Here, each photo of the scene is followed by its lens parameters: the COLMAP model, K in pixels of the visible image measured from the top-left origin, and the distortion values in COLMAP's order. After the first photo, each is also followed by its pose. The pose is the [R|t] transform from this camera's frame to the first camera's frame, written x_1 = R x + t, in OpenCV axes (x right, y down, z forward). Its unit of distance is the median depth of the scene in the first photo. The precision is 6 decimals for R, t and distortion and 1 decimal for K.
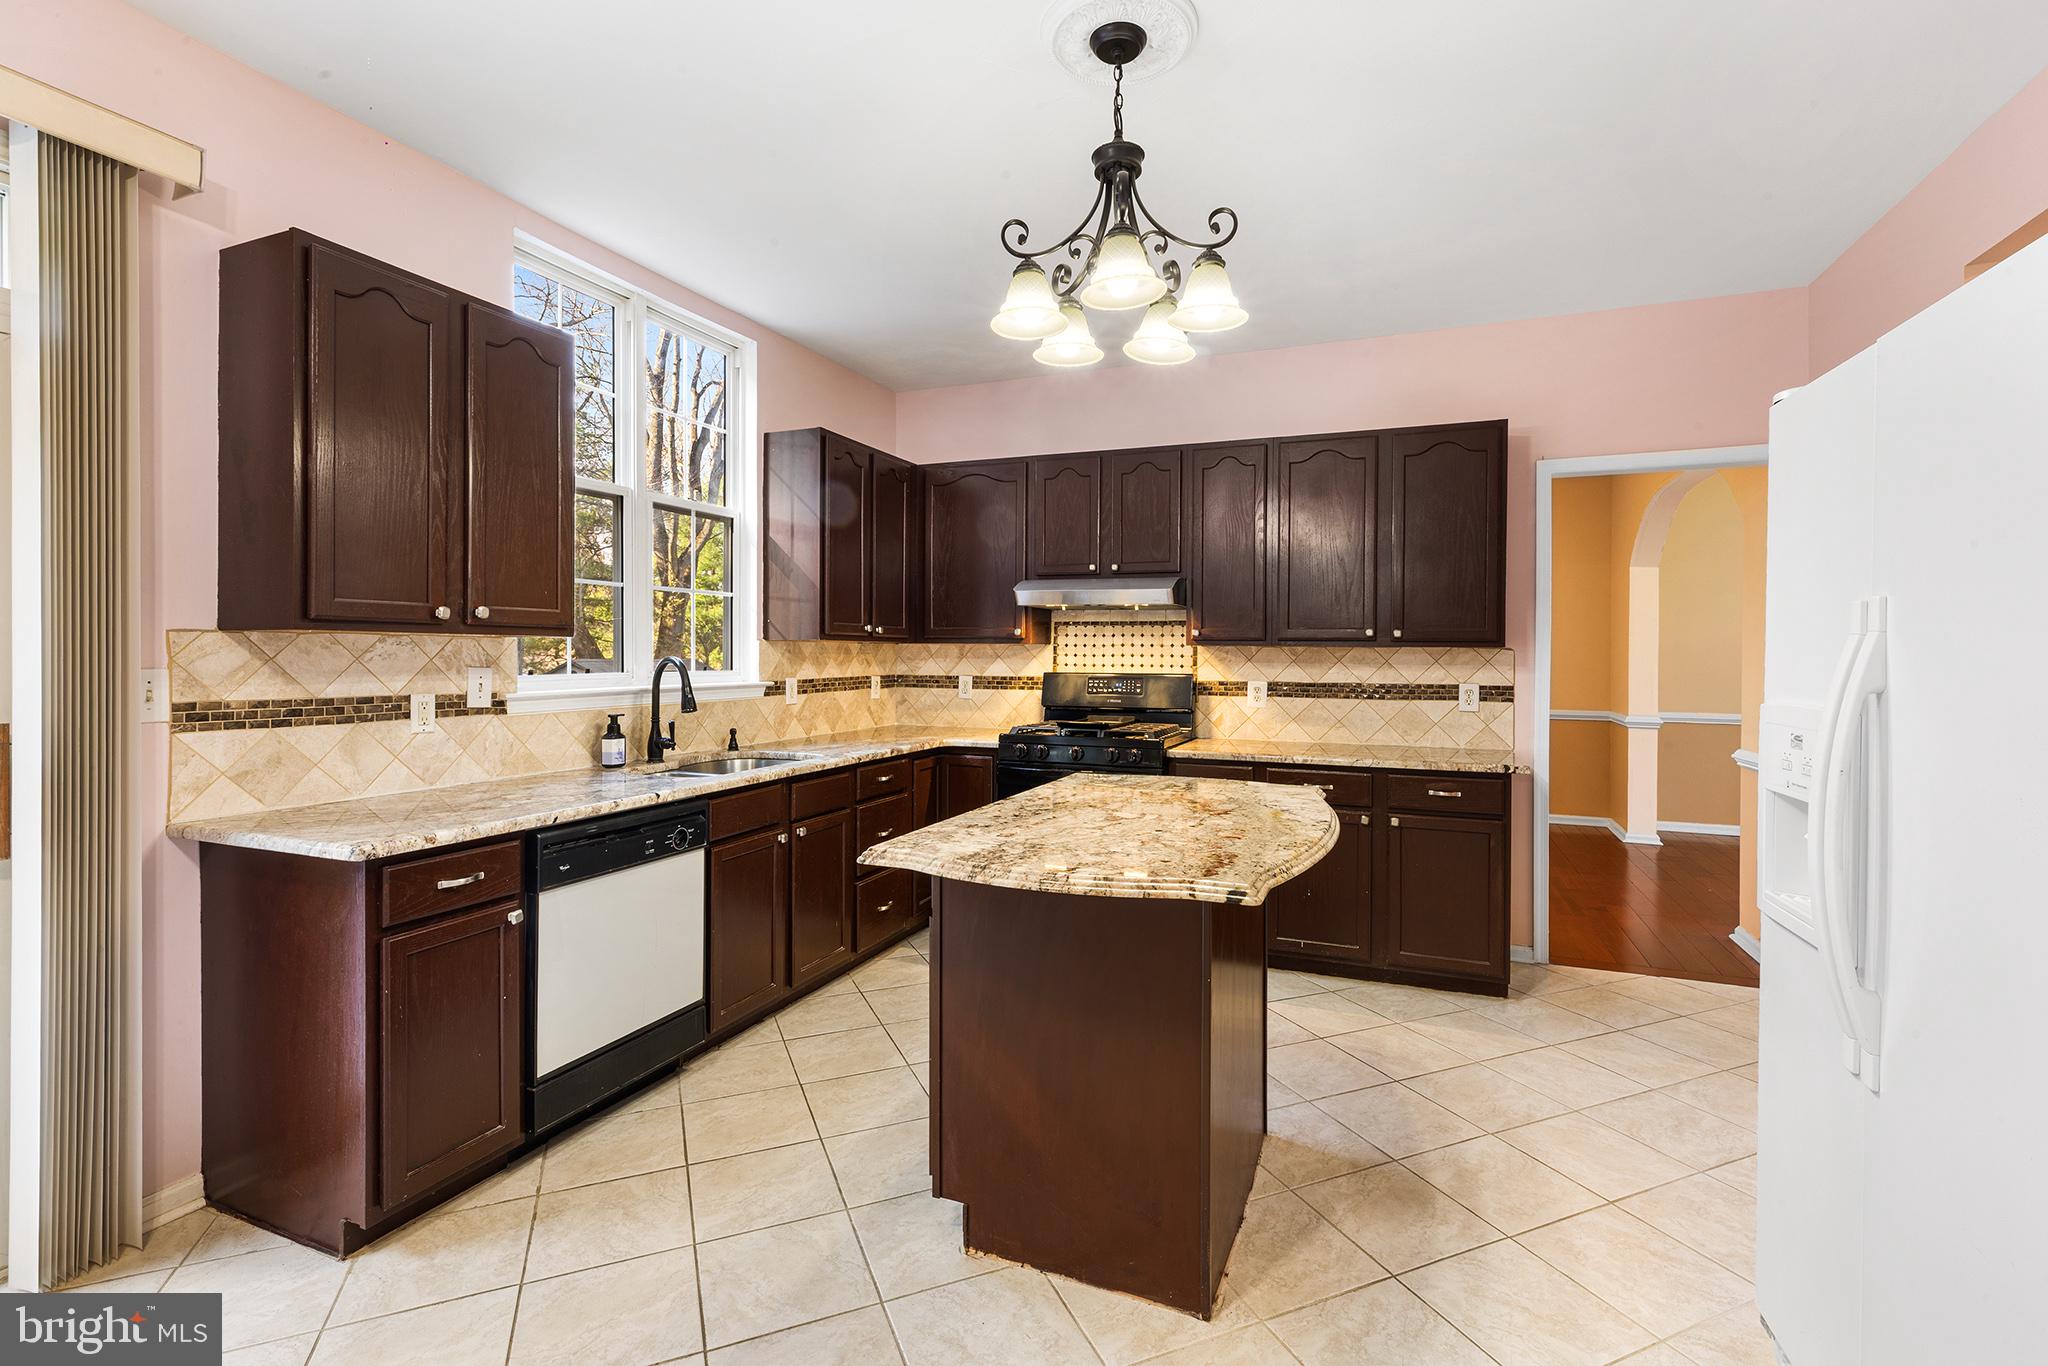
lens RADIAL K [[926.7, 0, 1006.3], [0, 926.7, 667.8], [0, 0, 1]] dist [0.008327, -0.001384]
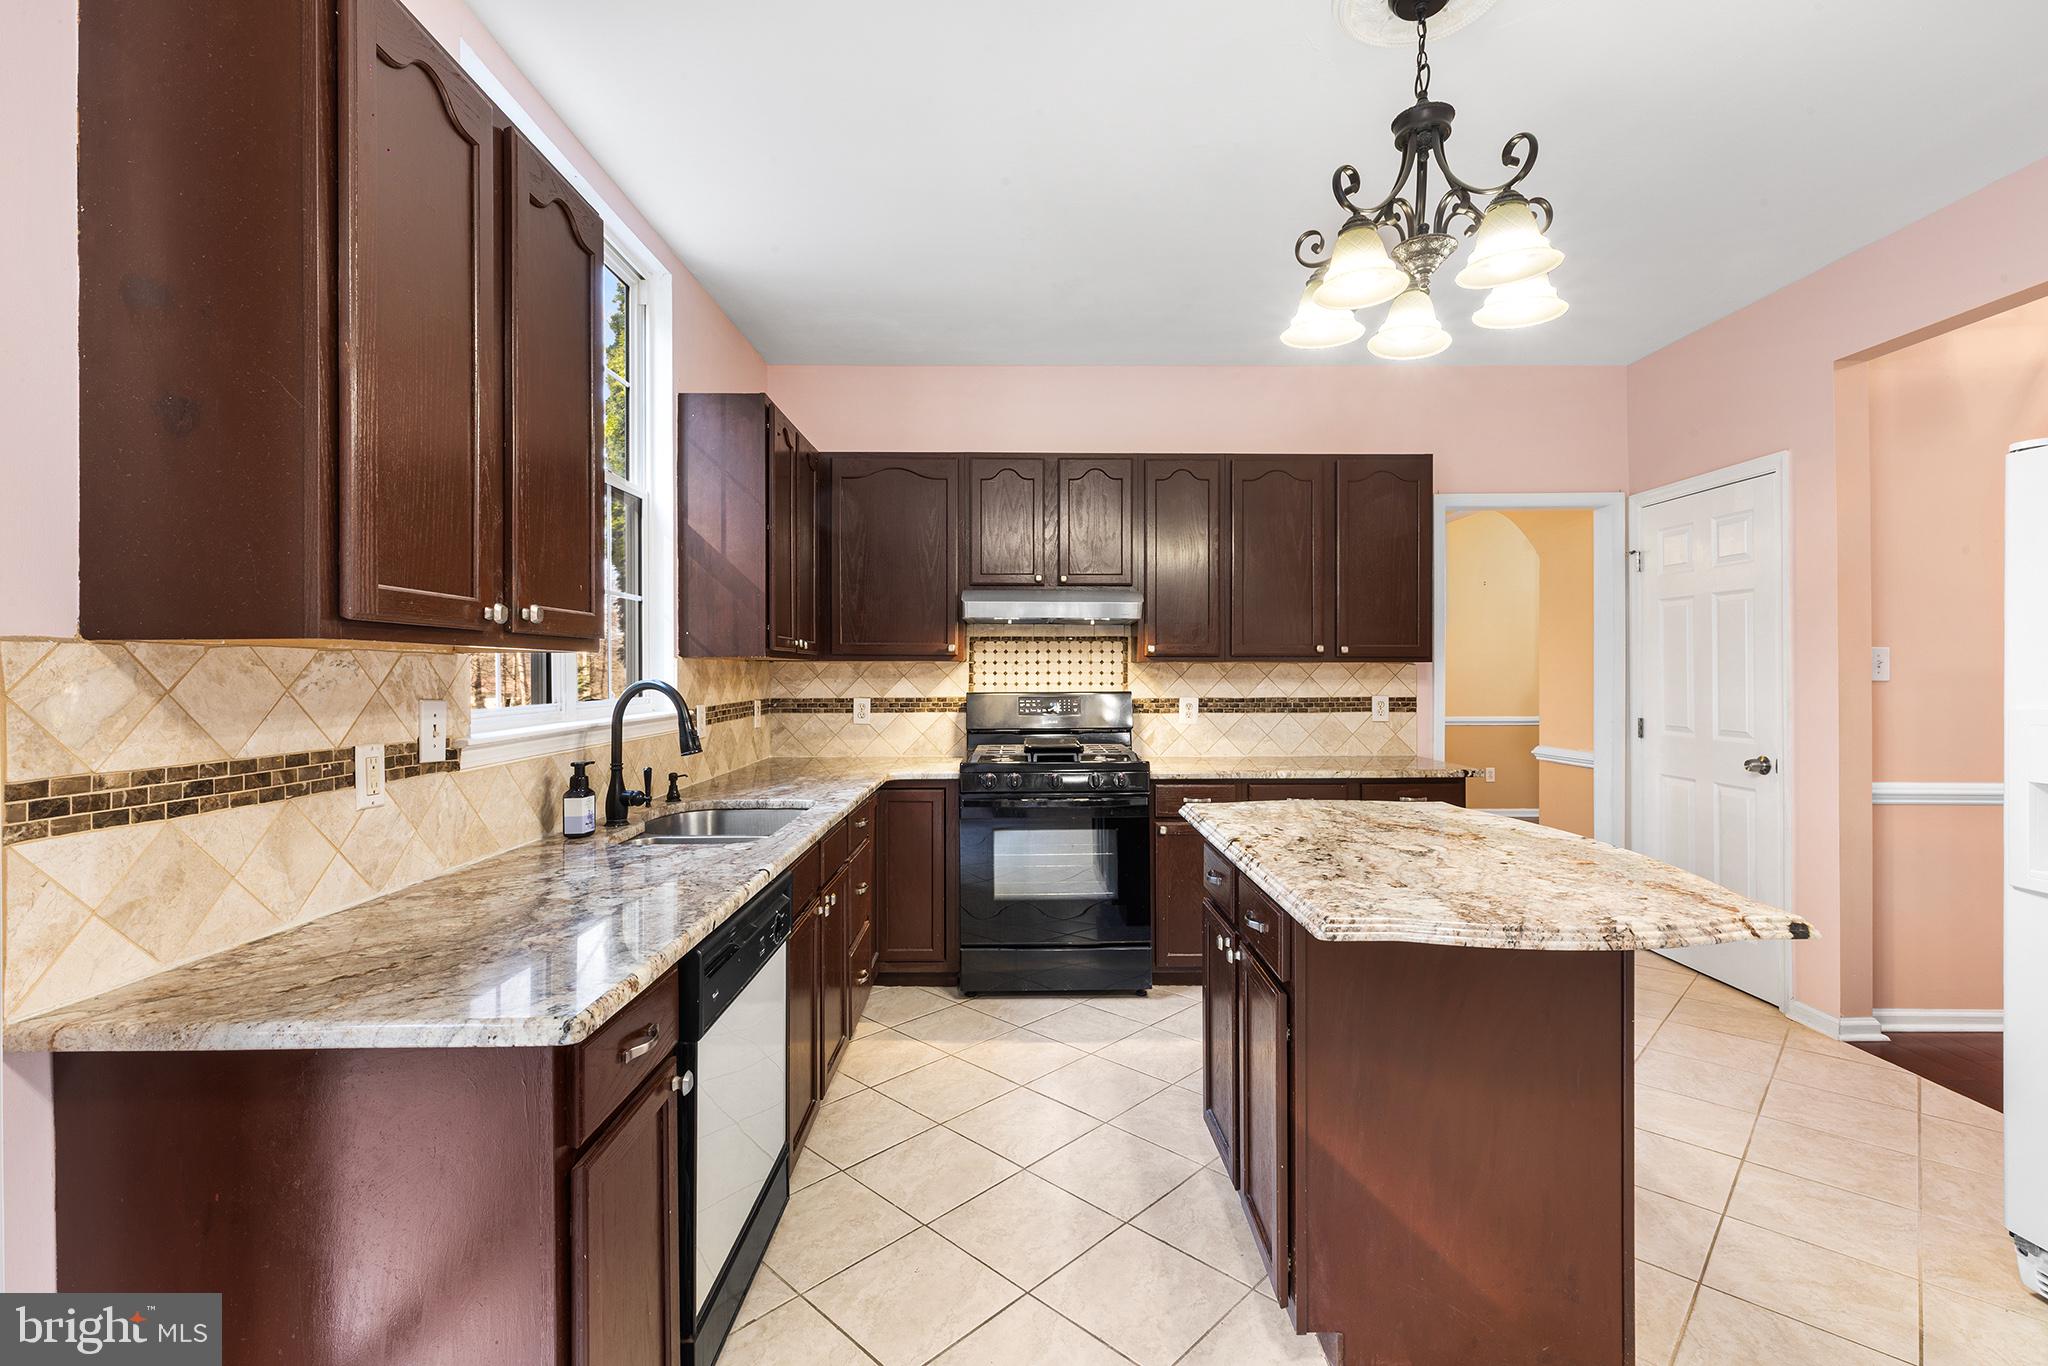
lens RADIAL K [[926.7, 0, 1027.9], [0, 926.7, 680.2], [0, 0, 1]] dist [0.008327, -0.001384]
pose [[0.917759, -0.012348, 0.396945, -0.310566], [0.014618, 0.999890, -0.002694, -0.004440], [-0.396868, 0.008275, 0.917838, 0.169842]]
